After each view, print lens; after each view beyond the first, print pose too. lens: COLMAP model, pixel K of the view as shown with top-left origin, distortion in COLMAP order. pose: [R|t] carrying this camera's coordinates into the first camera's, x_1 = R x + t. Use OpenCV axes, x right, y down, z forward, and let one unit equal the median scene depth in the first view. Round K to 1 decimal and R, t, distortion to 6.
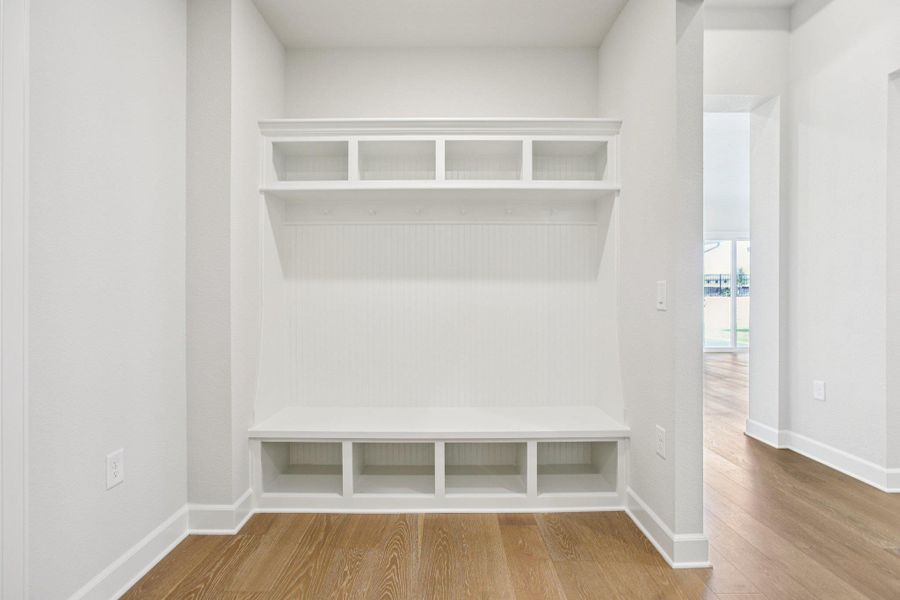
lens RADIAL K [[430.3, 0, 451.7], [0, 430.3, 294.6], [0, 0, 1]] dist [-0.036616, 0.014706]
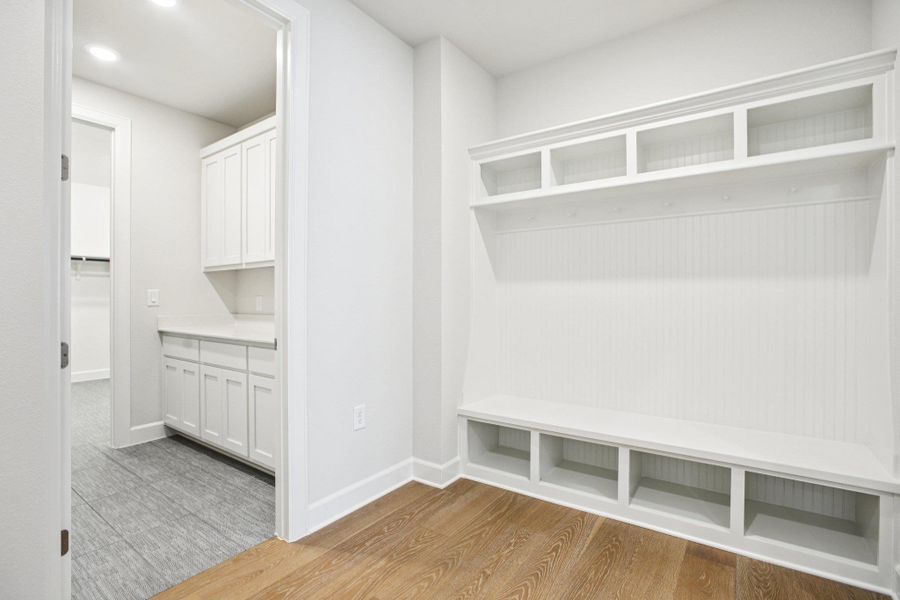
lens RADIAL K [[430.3, 0, 453.9], [0, 430.3, 298.3], [0, 0, 1]] dist [-0.036616, 0.014706]
pose [[0.817880, 0.001696, -0.575386, 0.209161], [0.002670, 0.999974, 0.006742, -0.000231], [0.575382, -0.007051, 0.817854, -0.000338]]
